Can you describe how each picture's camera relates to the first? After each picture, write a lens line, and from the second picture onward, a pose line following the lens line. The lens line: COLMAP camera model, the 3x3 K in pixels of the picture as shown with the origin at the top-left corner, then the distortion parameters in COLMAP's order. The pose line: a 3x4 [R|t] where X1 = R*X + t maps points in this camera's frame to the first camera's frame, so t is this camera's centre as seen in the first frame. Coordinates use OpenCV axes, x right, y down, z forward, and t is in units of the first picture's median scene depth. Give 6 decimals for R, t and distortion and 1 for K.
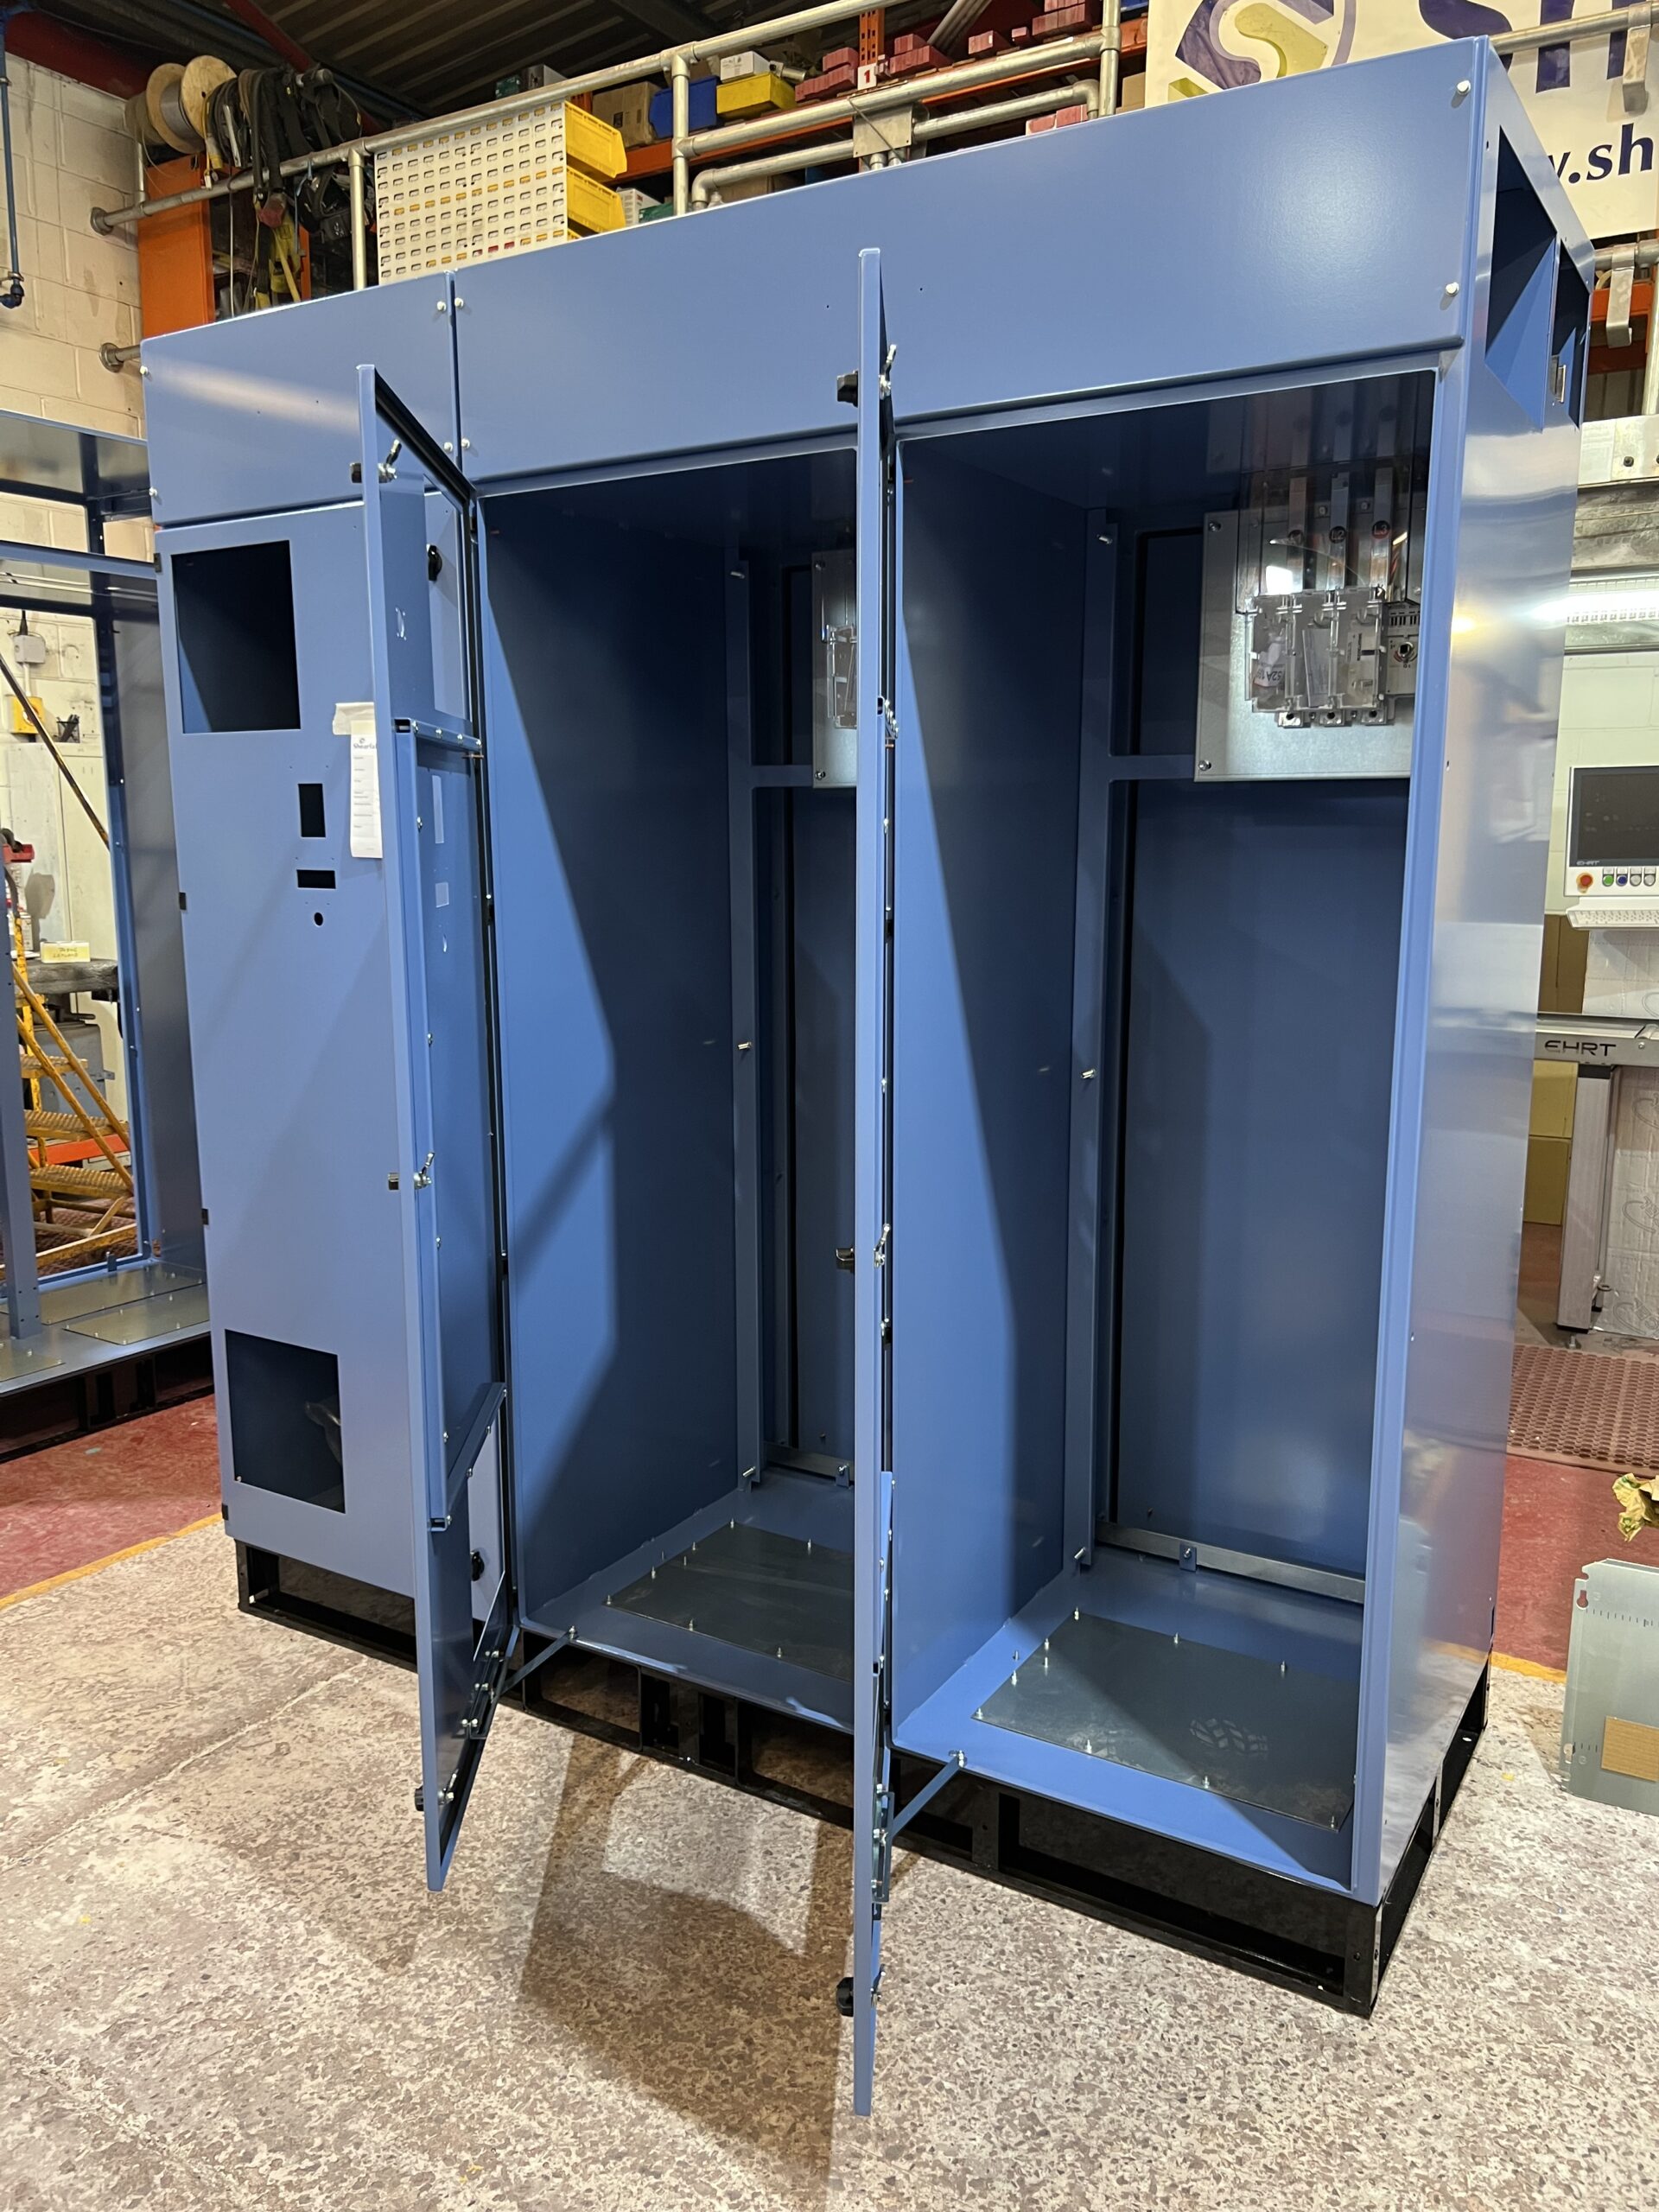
lens RADIAL K [[1671.5, 0, 836.6], [0, 1671.5, 1106.9], [0, 0, 1]] dist [0.037187, -0.048825]
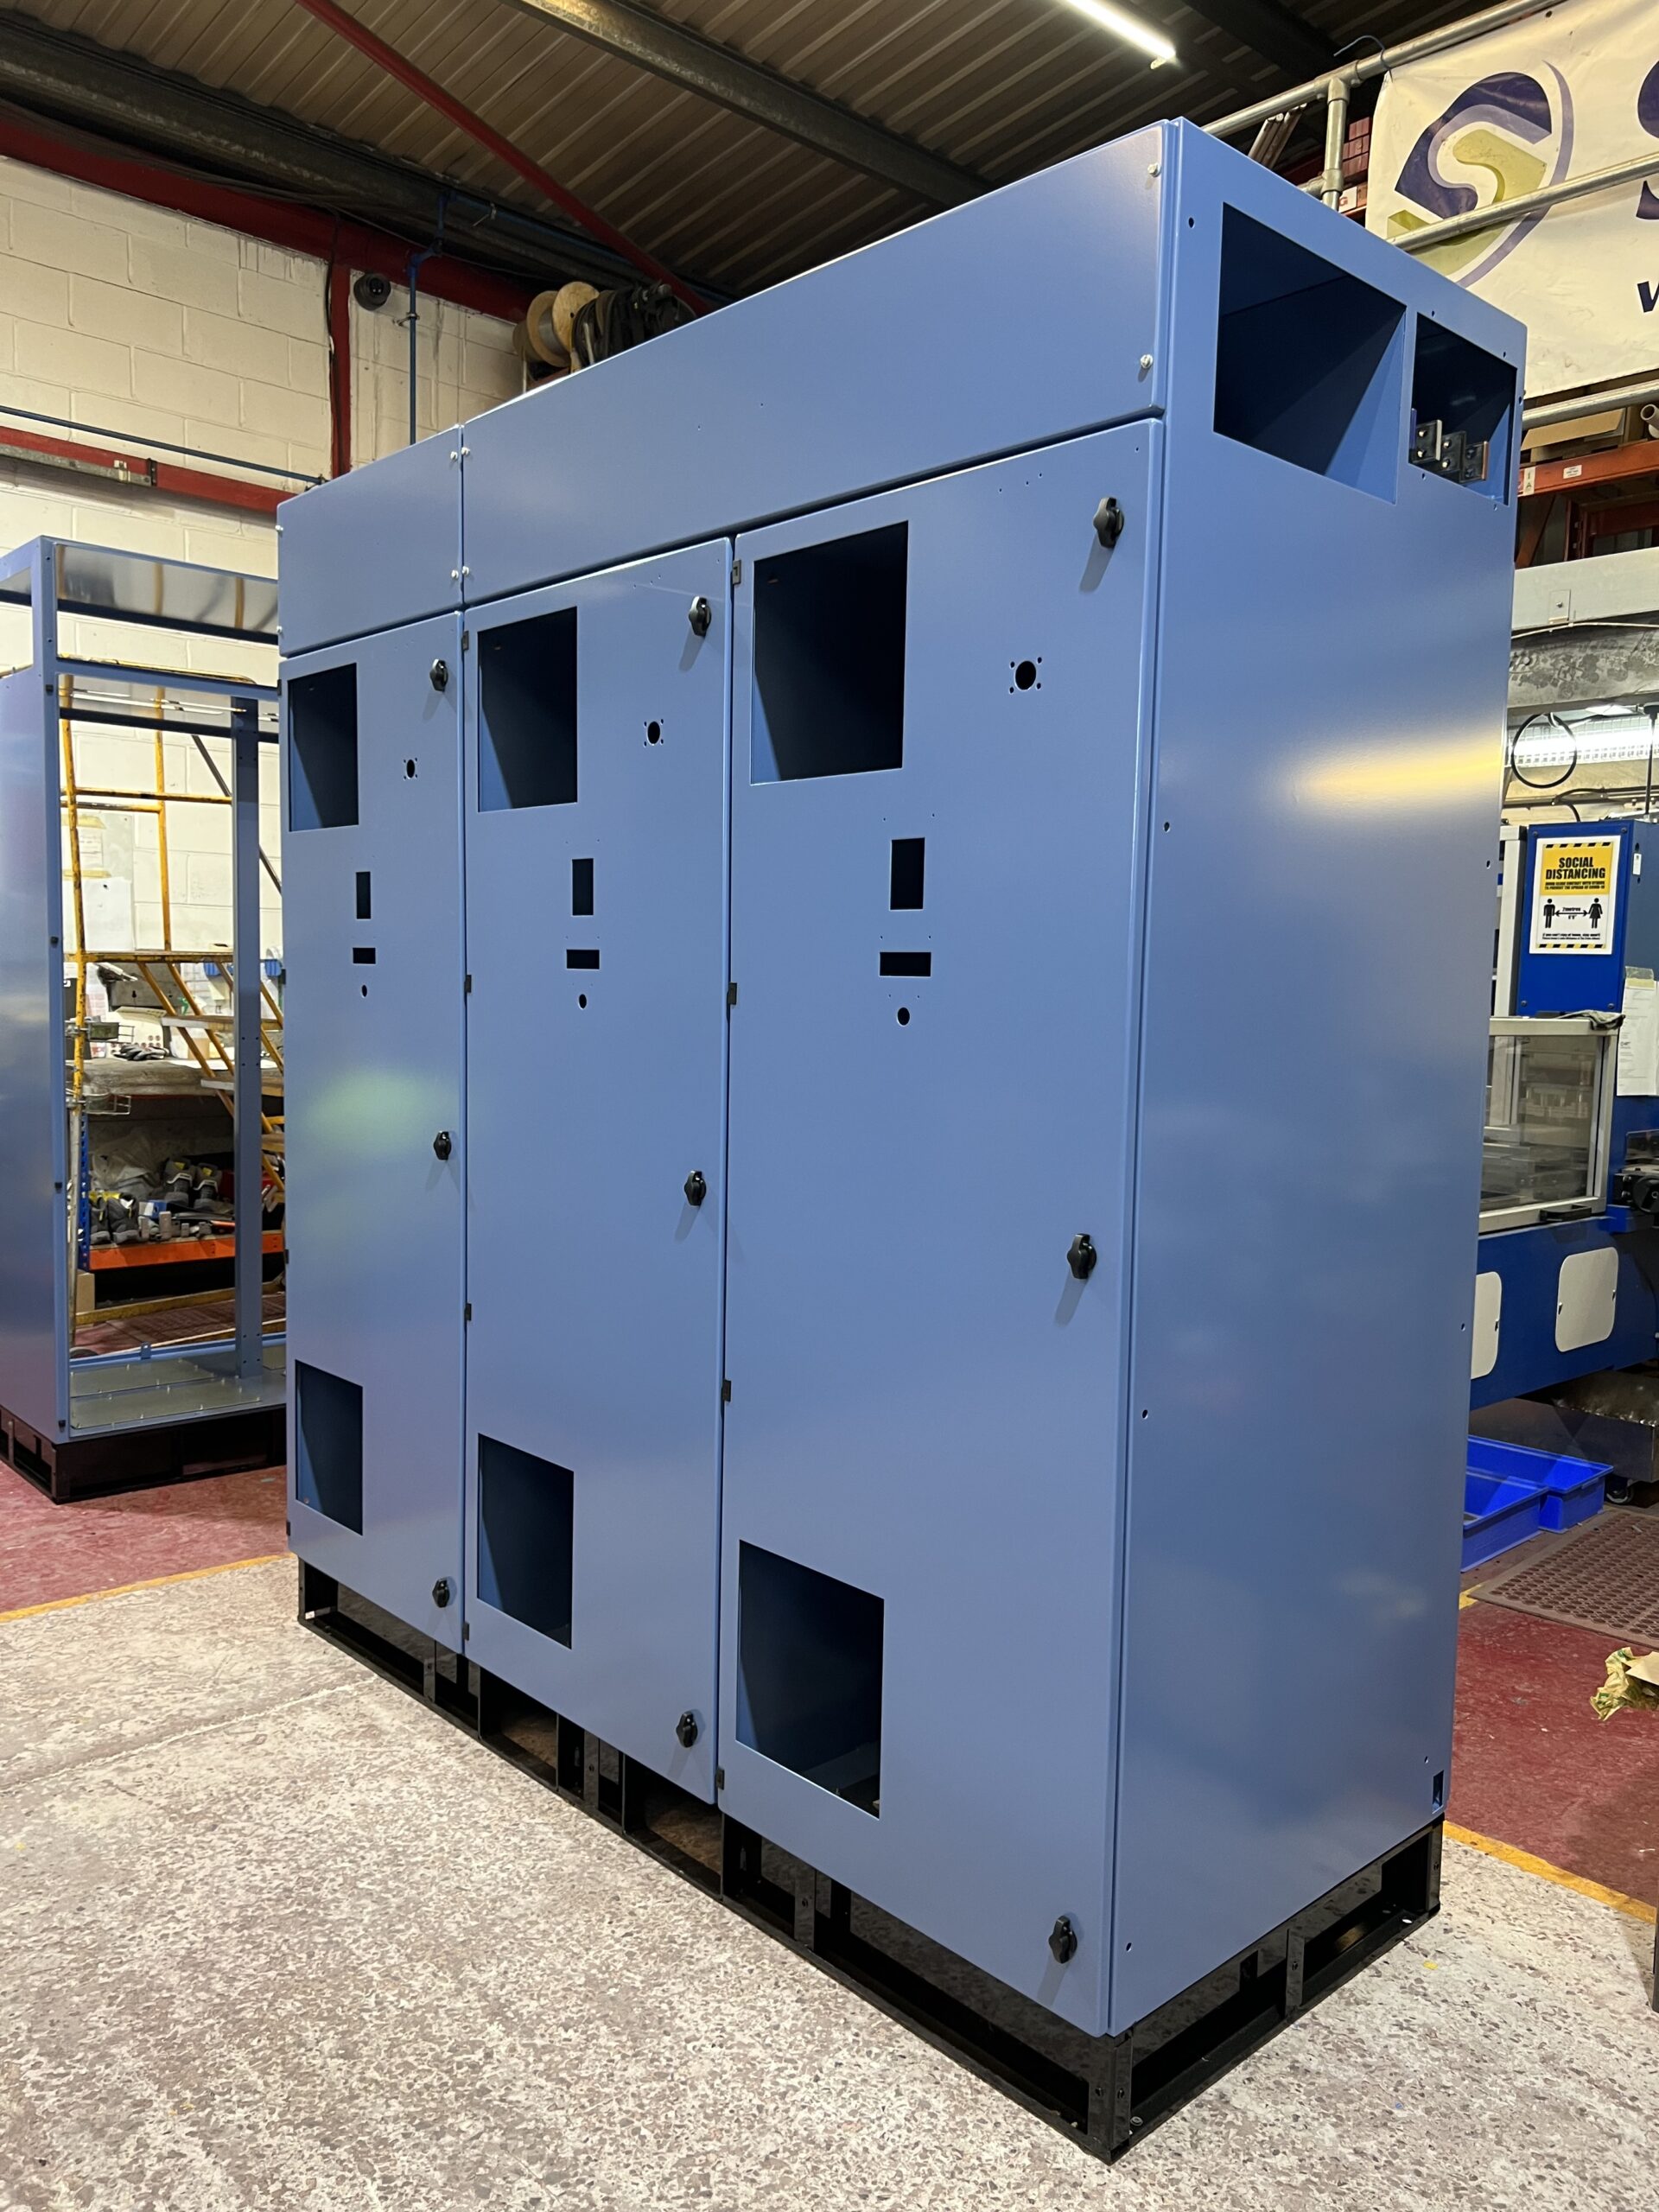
lens RADIAL K [[1671.5, 0, 834.3], [0, 1671.5, 1118.5], [0, 0, 1]] dist [0.037187, -0.048825]
pose [[0.961635, 0.045116, -0.270599, 0.375074], [-0.068632, 0.994582, -0.078078, 0.048534], [0.265610, 0.093654, 0.959521, 0.014523]]
